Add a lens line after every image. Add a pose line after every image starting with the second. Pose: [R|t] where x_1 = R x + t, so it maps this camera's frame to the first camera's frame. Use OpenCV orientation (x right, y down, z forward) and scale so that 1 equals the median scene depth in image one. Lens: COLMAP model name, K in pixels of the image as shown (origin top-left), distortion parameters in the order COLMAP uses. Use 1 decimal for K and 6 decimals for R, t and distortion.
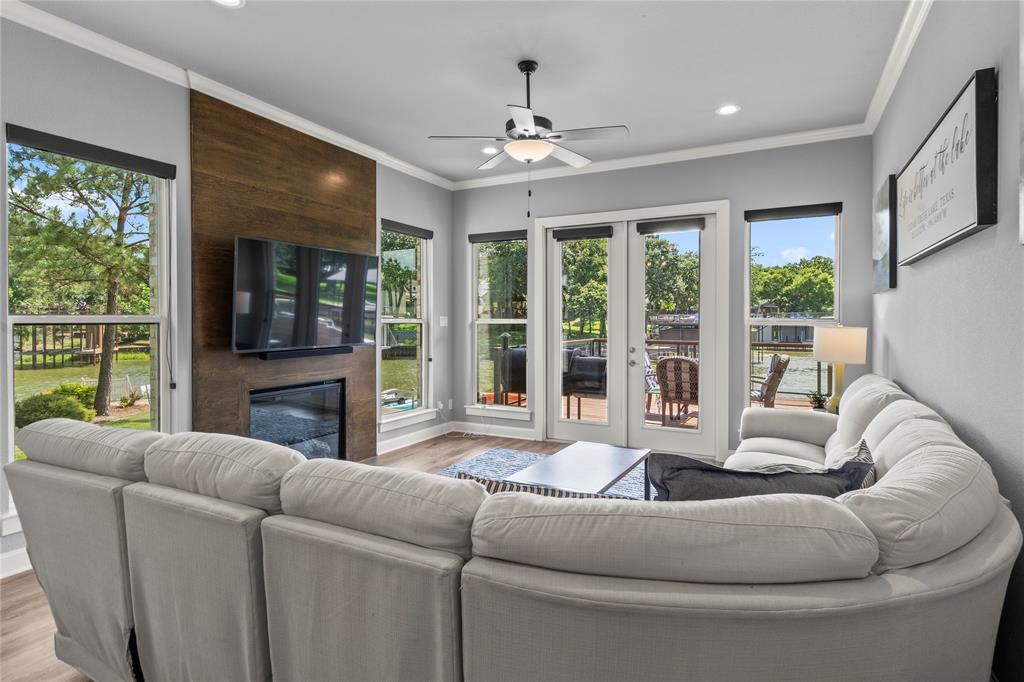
lens RADIAL K [[537.4, 0, 510.9], [0, 537.4, 327.6], [0, 0, 1]] dist [0.008060, -0.000007]
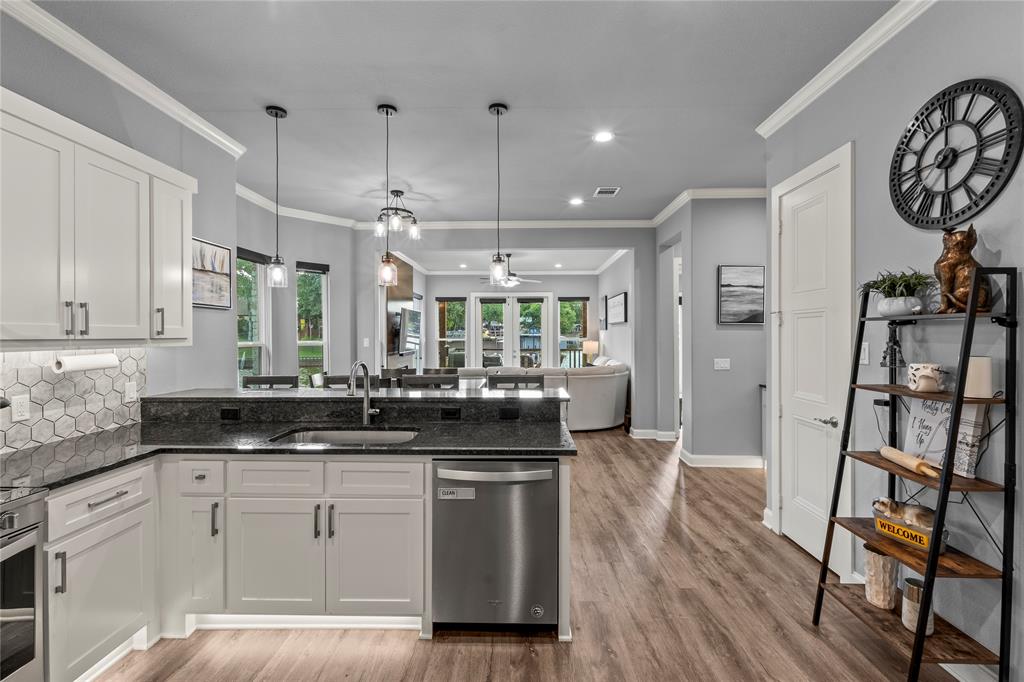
lens RADIAL K [[448.3, 0, 517.3], [0, 448.3, 334.1], [0, 0, 1]] dist [0.001347, -0.001660]
pose [[0.893861, -0.003383, 0.448332, -0.707003], [0.008838, 0.999910, -0.010075, -0.015047], [-0.448257, 0.012967, 0.893811, -0.847781]]
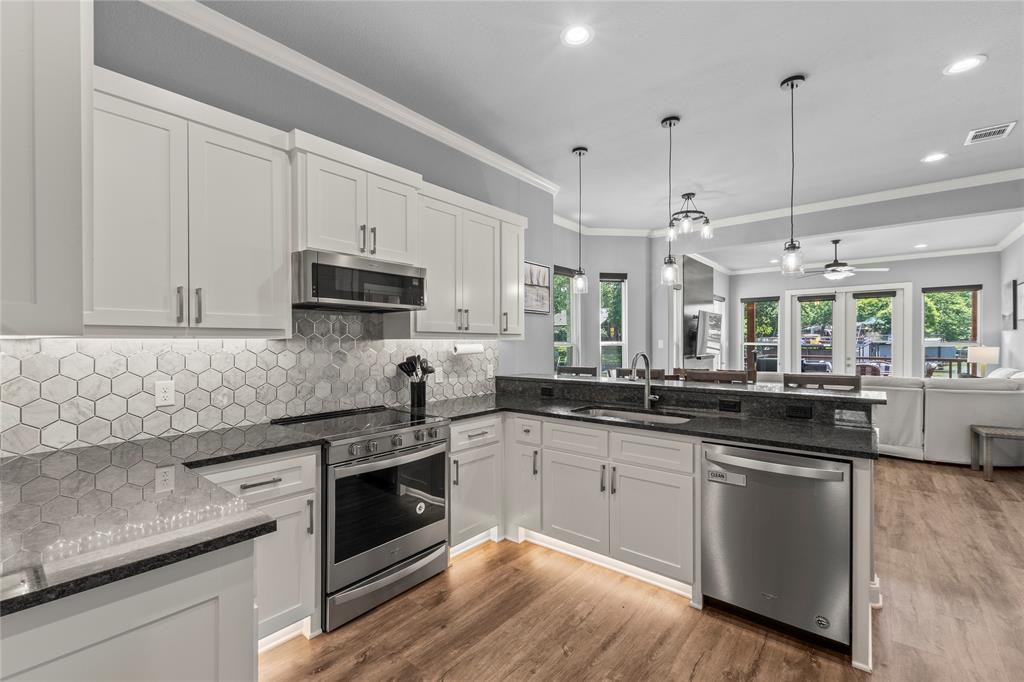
lens RADIAL K [[447.0, 0, 506.0], [0, 447.0, 342.6], [0, 0, 1]] dist [0.002100, 0.000147]
pose [[0.976070, -0.003789, -0.217422, -0.682833], [0.000877, 0.999909, -0.013490, 0.005178], [0.217453, 0.012976, 0.975984, -0.917804]]
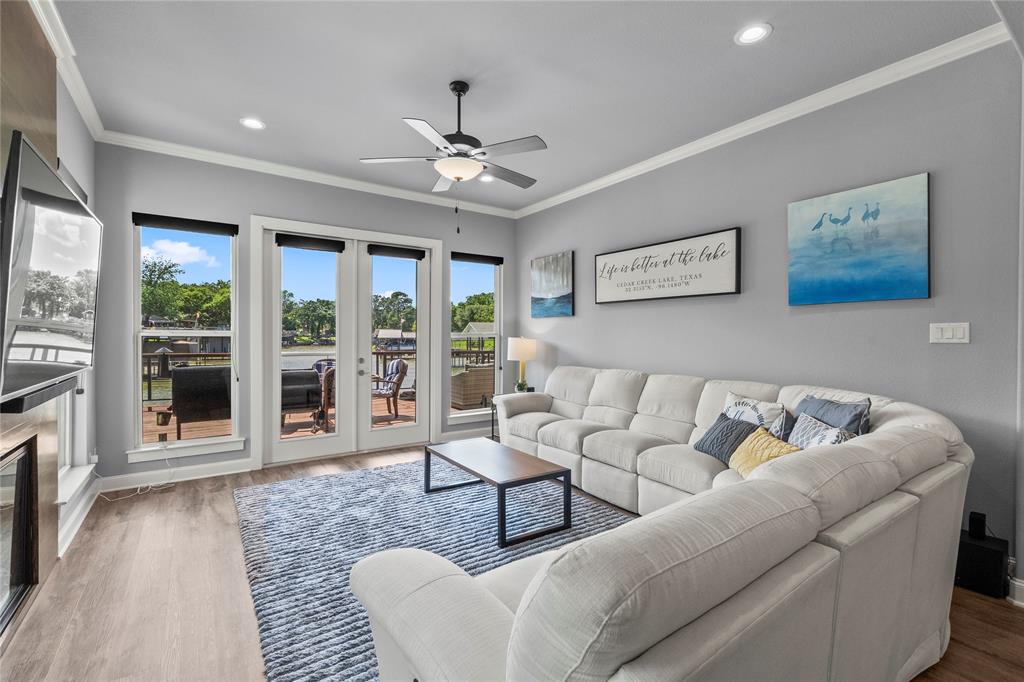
lens RADIAL K [[447.0, 0, 506.0], [0, 447.0, 342.6], [0, 0, 1]] dist [0.002100, 0.000147]
pose [[0.467298, -0.013673, 0.883994, -0.470887], [0.008066, 0.999905, 0.011202, -0.001944], [-0.884063, 0.001895, 0.467364, 0.350294]]
